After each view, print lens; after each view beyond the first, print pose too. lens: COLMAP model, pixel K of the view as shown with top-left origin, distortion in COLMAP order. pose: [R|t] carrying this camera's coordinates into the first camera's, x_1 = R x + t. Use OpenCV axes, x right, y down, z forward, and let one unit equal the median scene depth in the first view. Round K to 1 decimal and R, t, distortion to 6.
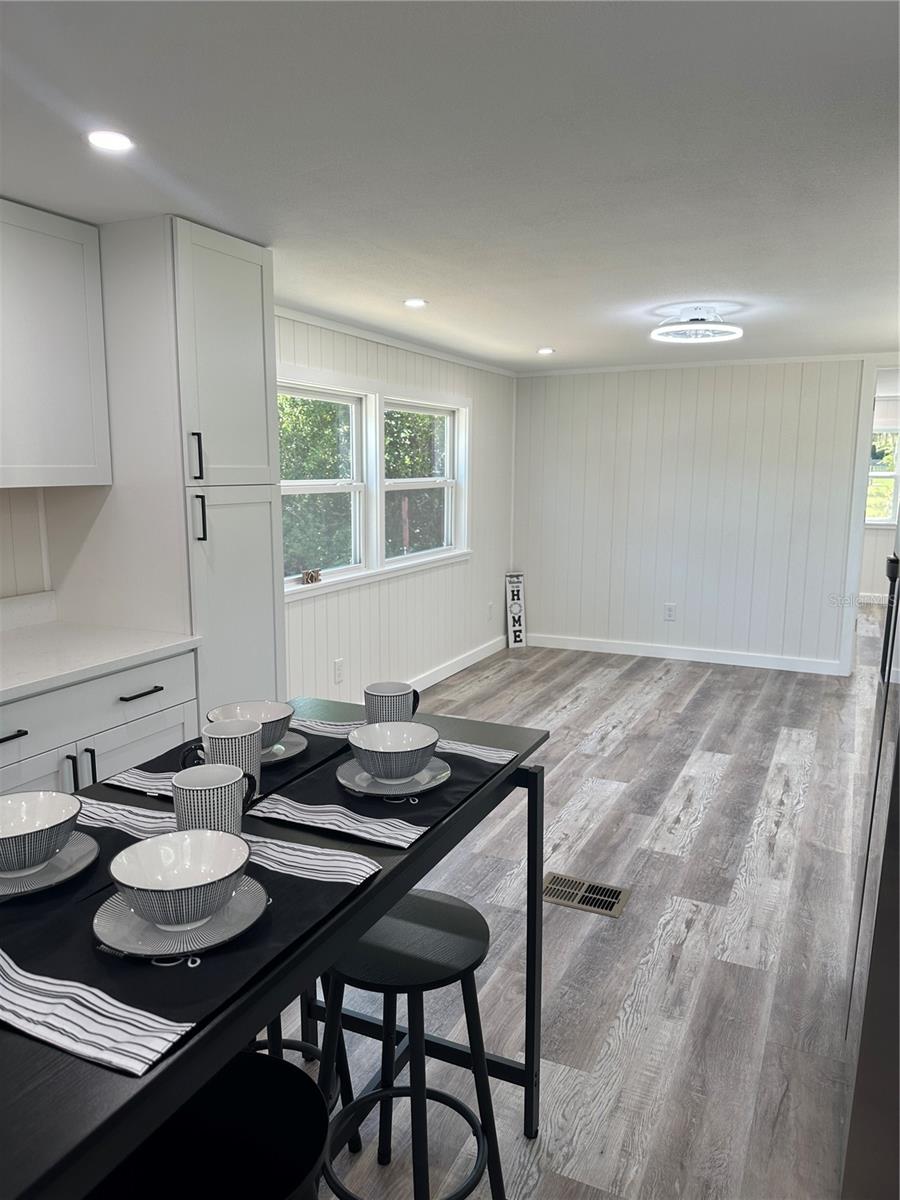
lens RADIAL K [[836.9, 0, 447.8], [0, 836.9, 595.7], [0, 0, 1]] dist [0.114799, -0.168909]
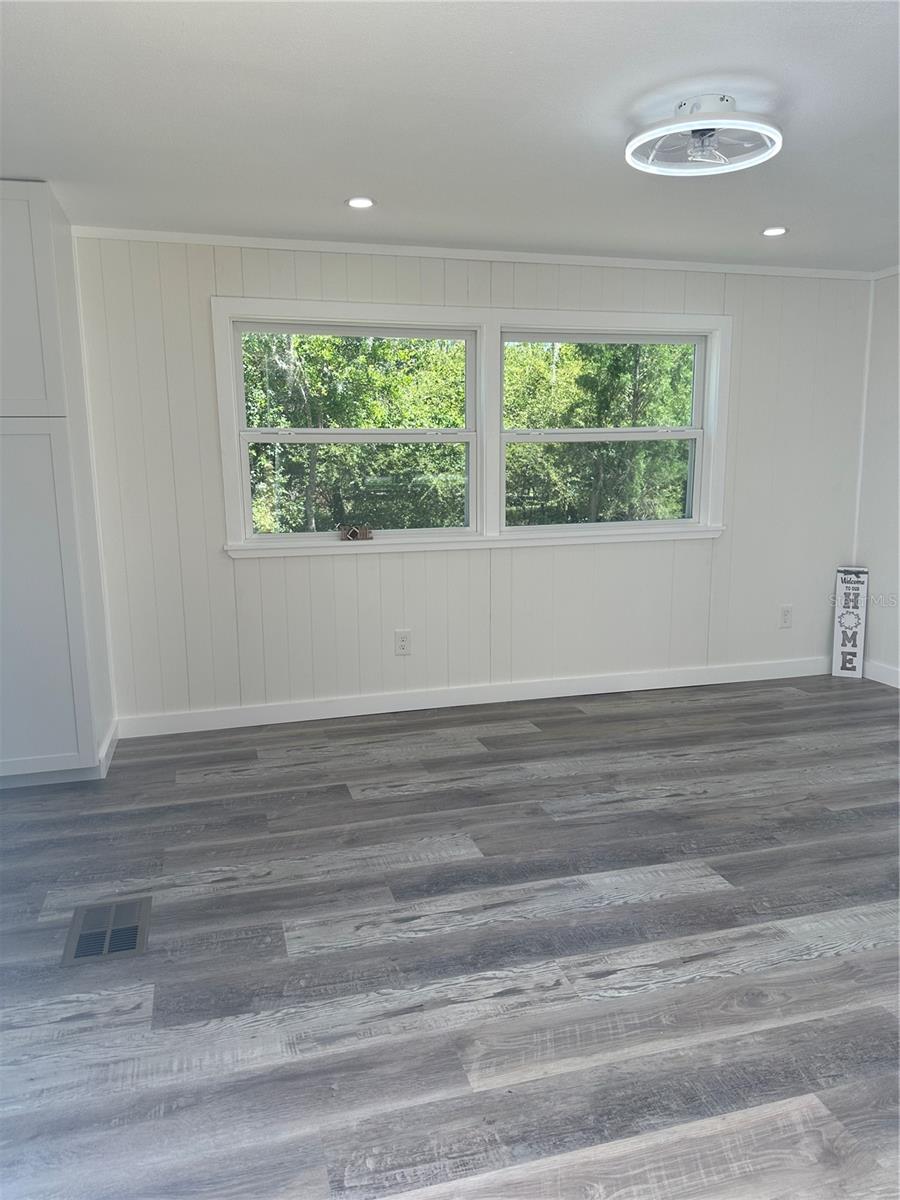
lens RADIAL K [[844.3, 0, 445.8], [0, 844.3, 594.1], [0, 0, 1]] dist [0.054652, -0.065942]
pose [[0.657712, 0.110071, -0.745184, 0.614232], [-0.102510, 0.993142, 0.056220, -0.018056], [0.746262, 0.039413, 0.664484, 0.476581]]
